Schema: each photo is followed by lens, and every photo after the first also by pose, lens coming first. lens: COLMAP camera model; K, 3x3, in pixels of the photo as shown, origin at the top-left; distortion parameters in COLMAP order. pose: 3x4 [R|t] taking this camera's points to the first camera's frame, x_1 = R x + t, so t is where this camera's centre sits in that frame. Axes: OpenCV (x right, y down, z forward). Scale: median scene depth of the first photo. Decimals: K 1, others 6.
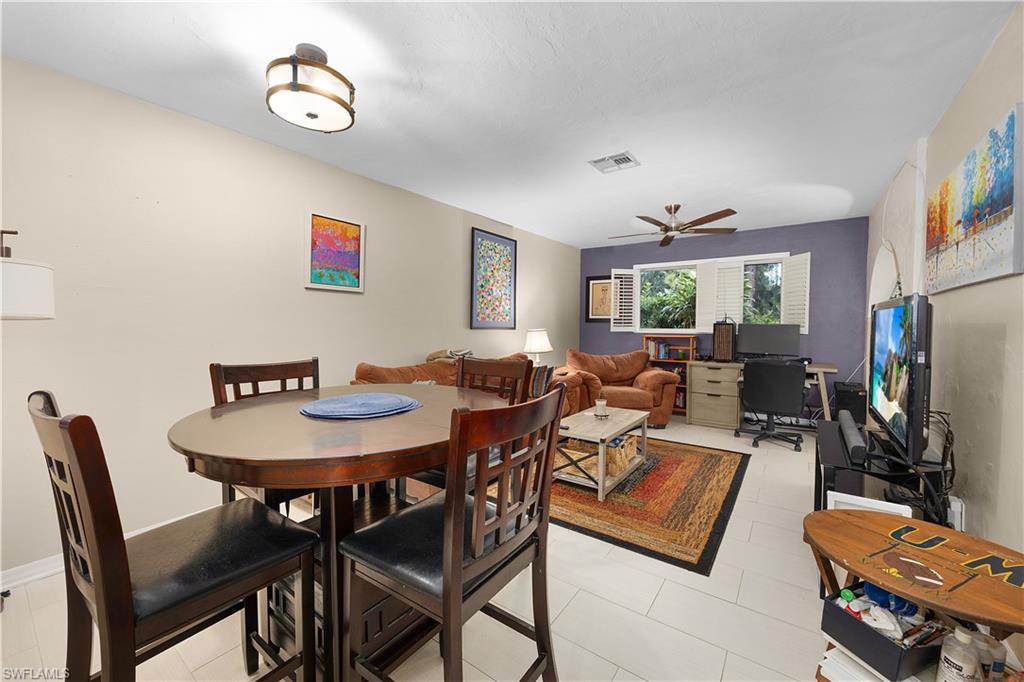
lens RADIAL K [[394.9, 0, 515.5], [0, 394.9, 335.1], [0, 0, 1]] dist [-0.000804, 0.000062]
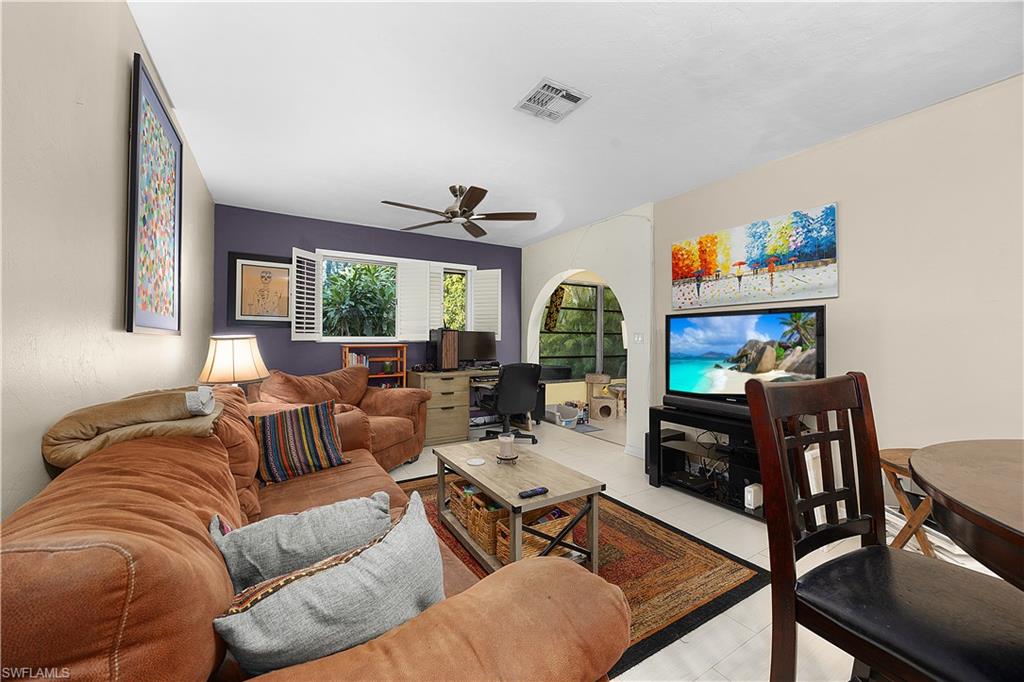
lens RADIAL K [[394.9, 0, 515.5], [0, 394.9, 335.1], [0, 0, 1]] dist [-0.000804, 0.000062]
pose [[0.393917, 0.007266, 0.919117, -0.273349], [0.024390, 0.999534, -0.018354, 0.003606], [-0.918822, 0.029647, 0.393556, 0.480178]]
